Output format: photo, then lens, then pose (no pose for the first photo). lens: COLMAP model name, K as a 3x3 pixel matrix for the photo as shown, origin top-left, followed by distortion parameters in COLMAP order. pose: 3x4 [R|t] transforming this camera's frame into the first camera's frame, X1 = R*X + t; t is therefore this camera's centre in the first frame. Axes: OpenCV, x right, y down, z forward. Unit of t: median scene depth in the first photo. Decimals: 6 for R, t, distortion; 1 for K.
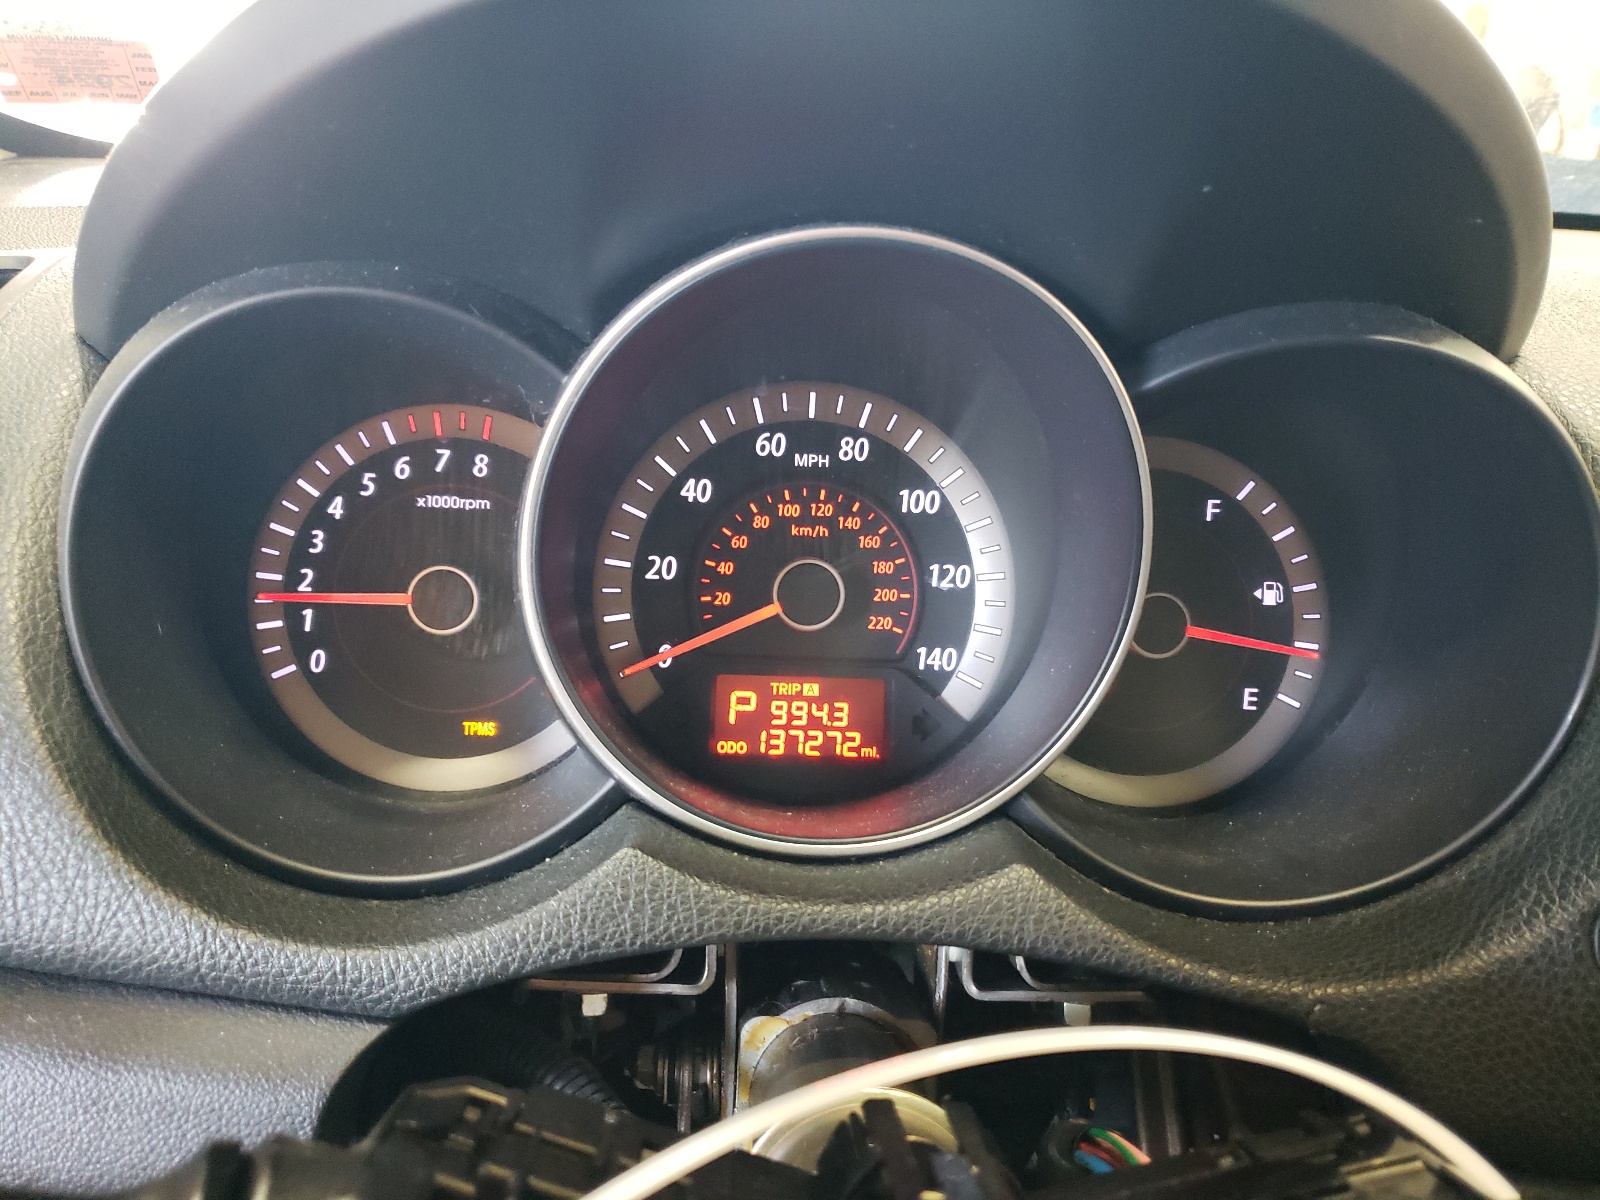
lens RADIAL K [[1220.2, 0, 799.0], [0, 1220.2, 601.4], [0, 0, 1]] dist [-0.035484, -0.001419]
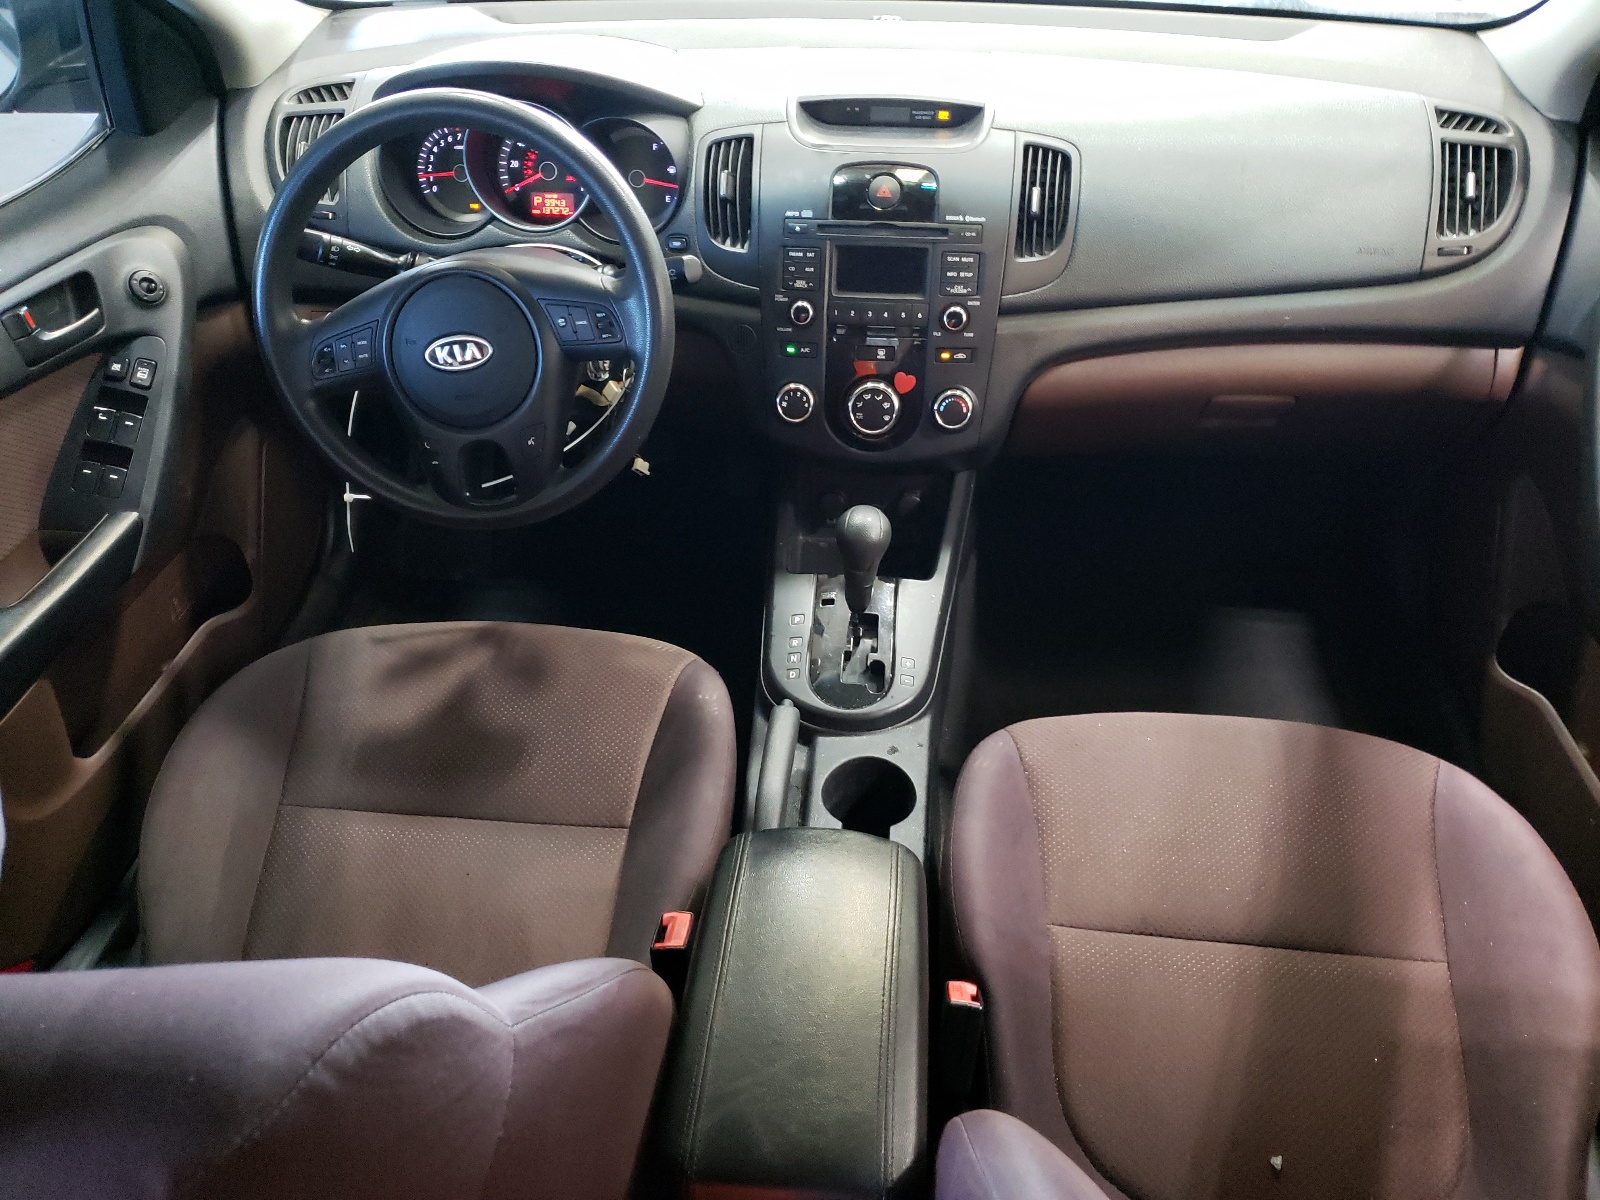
lens RADIAL K [[1220.2, 0, 800.2], [0, 1220.2, 598.7], [0, 0, 1]] dist [-0.035484, -0.001419]
pose [[0.986658, 0.052221, -0.154202, 1.495542], [-0.000025, 0.947209, 0.320615, 0.047877], [0.162804, -0.316334, 0.934573, -2.999752]]
